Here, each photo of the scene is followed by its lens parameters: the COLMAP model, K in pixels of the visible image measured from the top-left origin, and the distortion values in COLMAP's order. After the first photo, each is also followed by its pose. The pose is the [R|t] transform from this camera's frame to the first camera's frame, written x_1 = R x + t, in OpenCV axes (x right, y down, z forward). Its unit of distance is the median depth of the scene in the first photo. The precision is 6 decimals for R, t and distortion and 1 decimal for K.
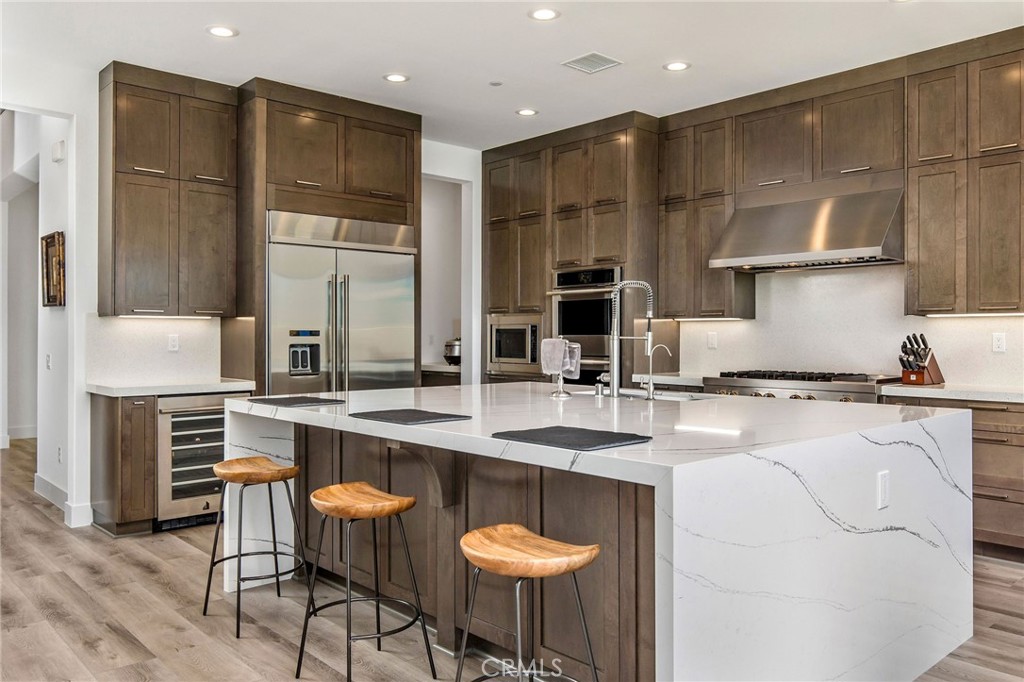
lens RADIAL K [[778.1, 0, 515.2], [0, 778.1, 331.7], [0, 0, 1]] dist [-0.001443, 0.010745]
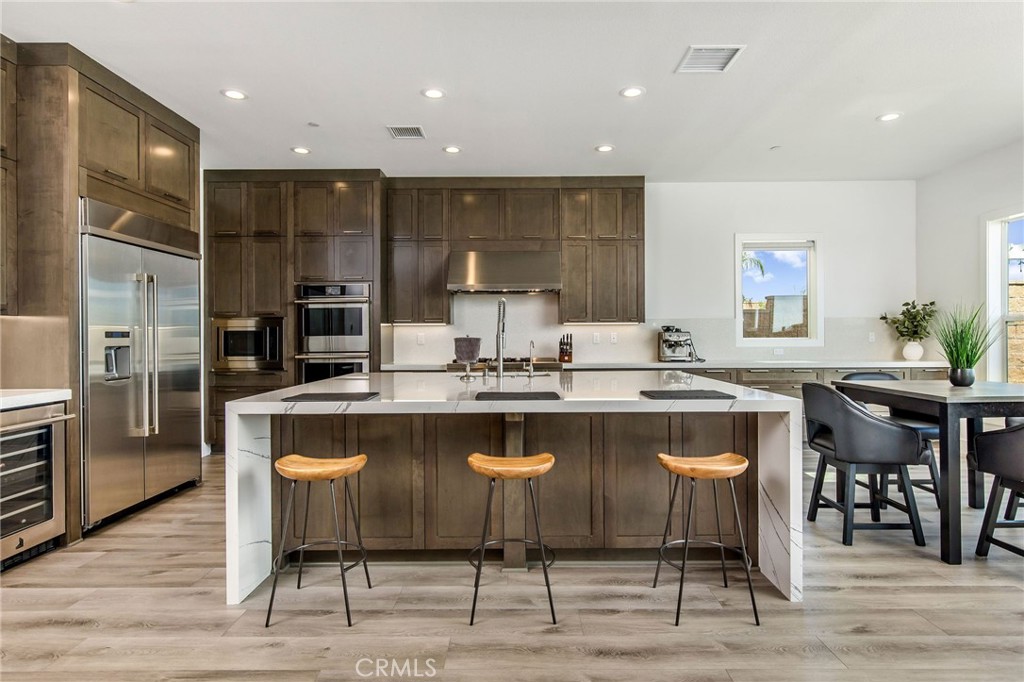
lens RADIAL K [[551.0, 0, 515.7], [0, 551.0, 336.5], [0, 0, 1]] dist [-0.000081, 0.000403]
pose [[0.677584, -0.005470, 0.735425, -0.433622], [0.002819, 0.999984, 0.004841, 0.002450], [-0.735440, -0.001207, 0.677589, 0.198829]]
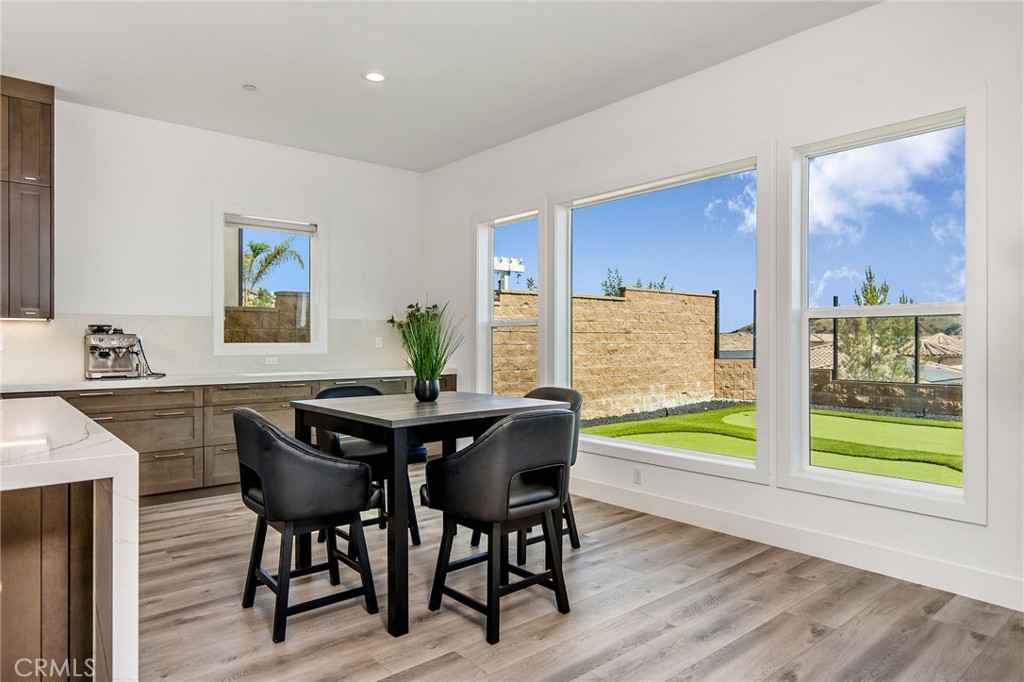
lens RADIAL K [[624.6, 0, 515.0], [0, 624.6, 335.3], [0, 0, 1]] dist [0.008604, -0.005060]
pose [[0.028610, 0.006945, 0.999567, -0.220532], [-0.003452, 0.999971, -0.006849, 0.005242], [-0.999585, -0.003255, 0.028633, 0.149506]]
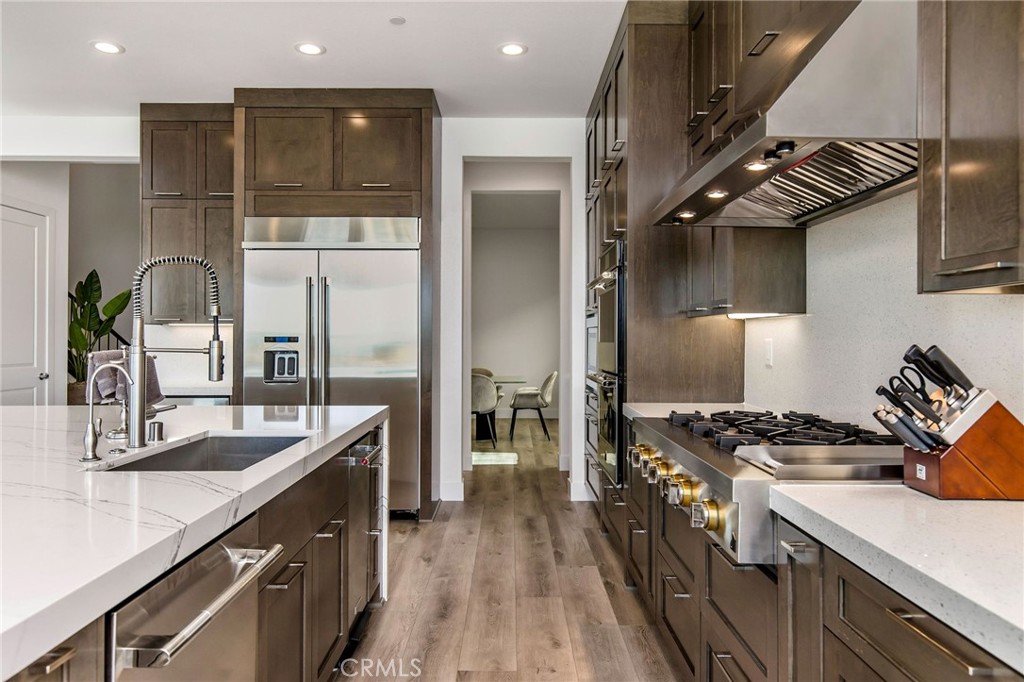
lens RADIAL K [[659.2, 0, 512.9], [0, 659.2, 341.9], [0, 0, 1]] dist [-0.020702, -0.000870]
pose [[0.742704, 0.003742, -0.669609, 0.496801], [0.003542, 0.999948, 0.009517, -0.001716], [0.669610, -0.009440, 0.742653, 0.582631]]
